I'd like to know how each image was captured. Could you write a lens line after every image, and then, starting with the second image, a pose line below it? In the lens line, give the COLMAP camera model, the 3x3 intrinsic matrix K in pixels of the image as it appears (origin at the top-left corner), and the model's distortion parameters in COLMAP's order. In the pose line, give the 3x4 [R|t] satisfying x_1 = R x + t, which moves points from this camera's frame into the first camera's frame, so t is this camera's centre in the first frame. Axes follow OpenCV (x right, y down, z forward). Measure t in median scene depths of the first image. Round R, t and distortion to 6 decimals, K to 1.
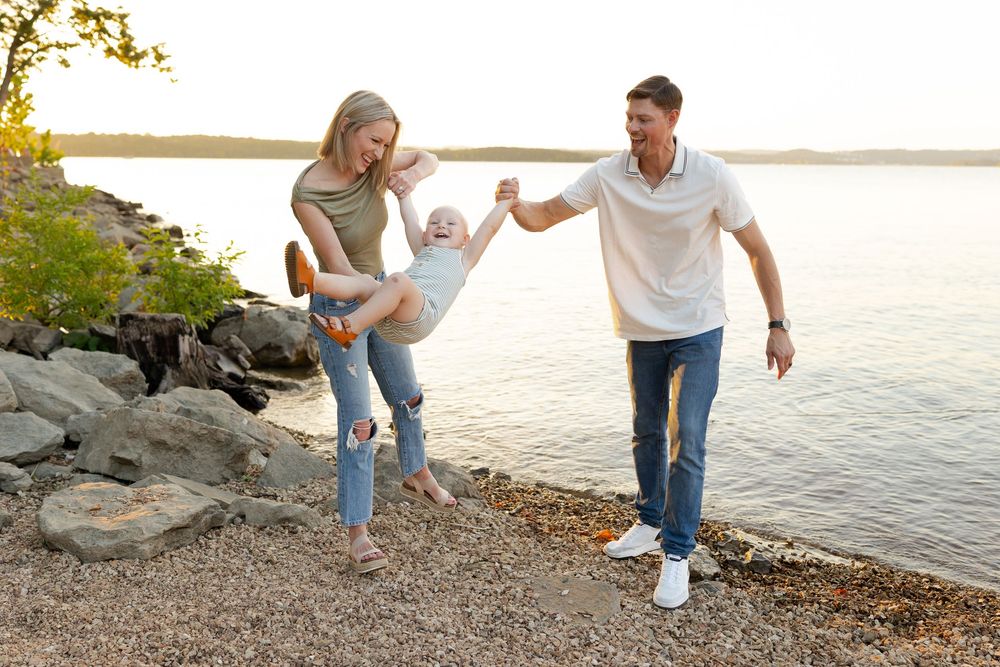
lens RADIAL K [[953.9, 0, 499.3], [0, 953.9, 334.3], [0, 0, 1]] dist [0.001047, 0.000000]
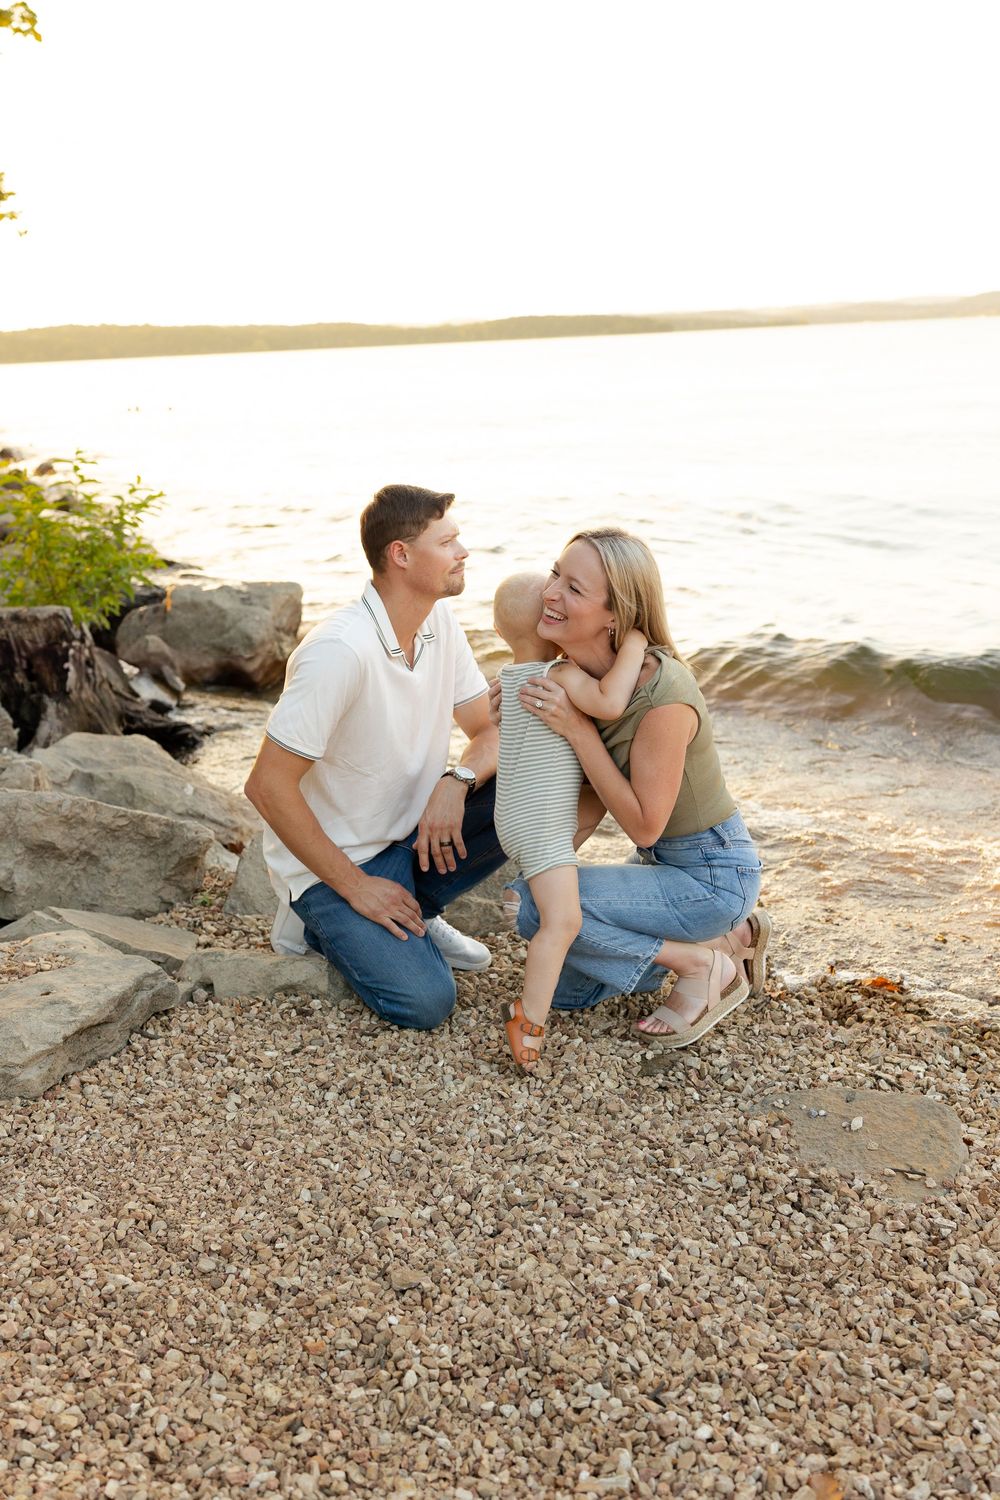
lens RADIAL K [[1430.9, 0, 495.4], [0, 1430.9, 750.7], [0, 0, 1]] dist [0.001047, 0.000000]
pose [[0.998037, -0.050605, -0.036891, -0.061261], [0.054042, 0.993615, 0.099039, -0.008564], [0.031643, -0.100839, 0.994399, 0.188317]]
